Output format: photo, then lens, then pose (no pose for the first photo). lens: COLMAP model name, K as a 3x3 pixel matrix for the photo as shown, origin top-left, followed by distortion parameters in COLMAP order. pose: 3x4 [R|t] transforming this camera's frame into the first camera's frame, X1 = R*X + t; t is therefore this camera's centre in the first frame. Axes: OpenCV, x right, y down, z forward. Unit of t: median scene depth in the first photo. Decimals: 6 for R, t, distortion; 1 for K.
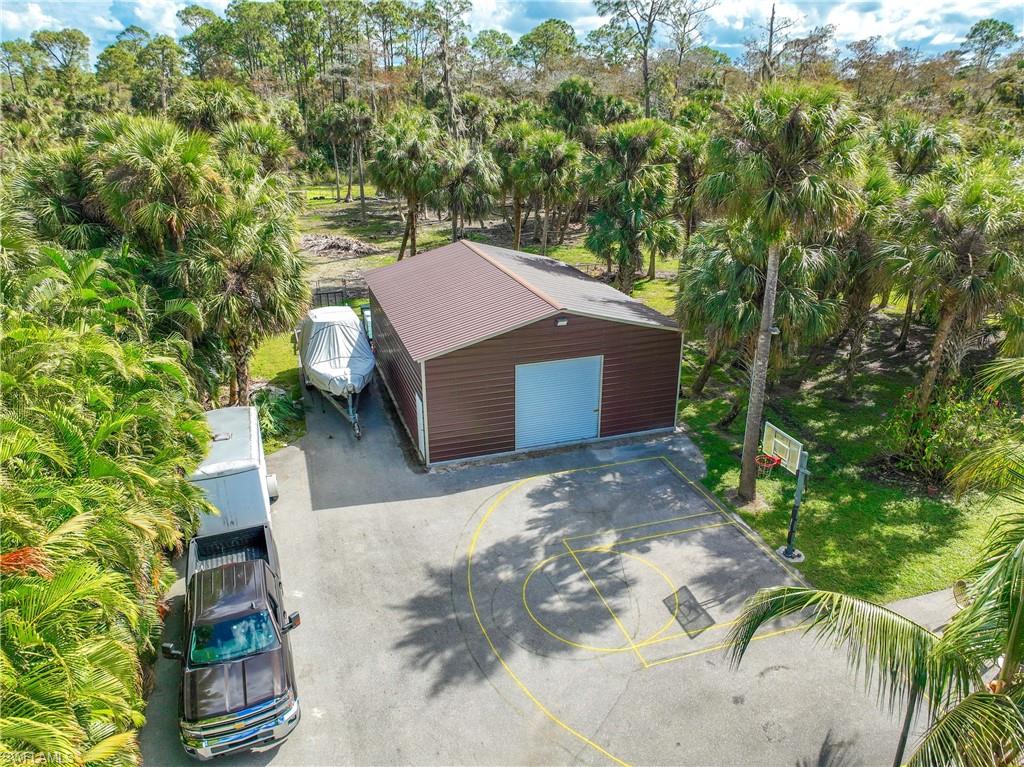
lens RADIAL K [[721.1, 0, 512.0], [0, 721.1, 383.5], [0, 0, 1]] dist [0.006102, 0.010989]
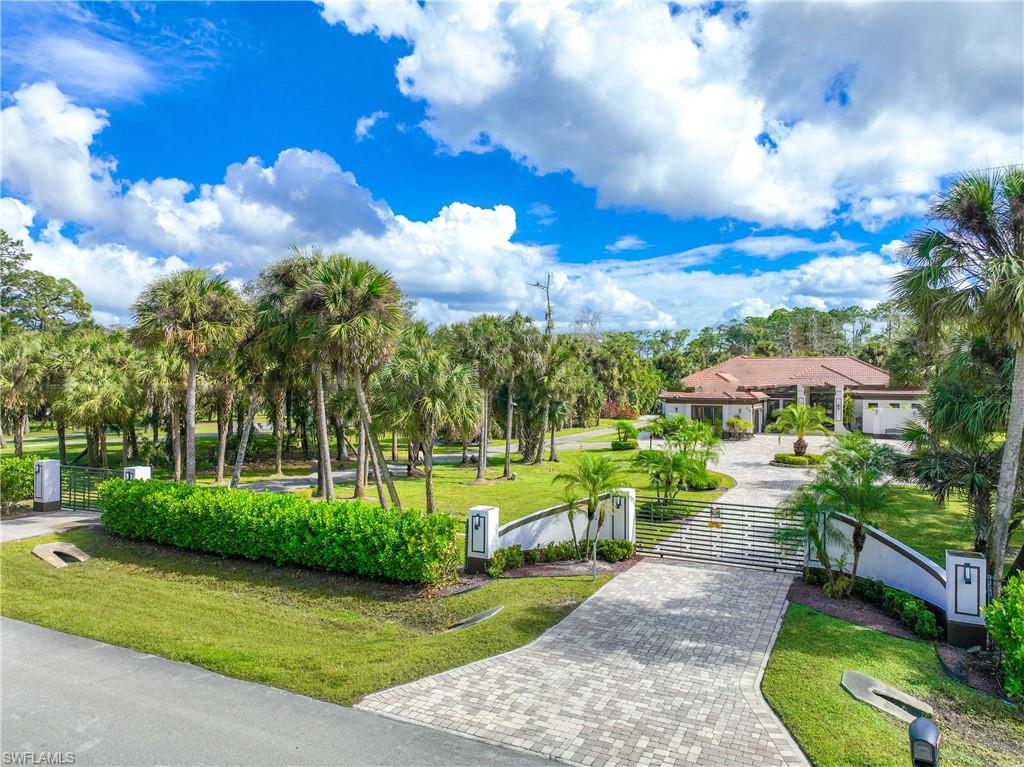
lens RADIAL K [[717.5, 0, 511.4], [0, 717.5, 340.6], [0, 0, 1]] dist [0.005968, 0.001439]
pose [[0.733843, -0.030739, -0.678623, 2.397008], [-0.255497, 0.913138, -0.317648, 1.675980], [0.629440, 0.406490, 0.662247, -3.575193]]
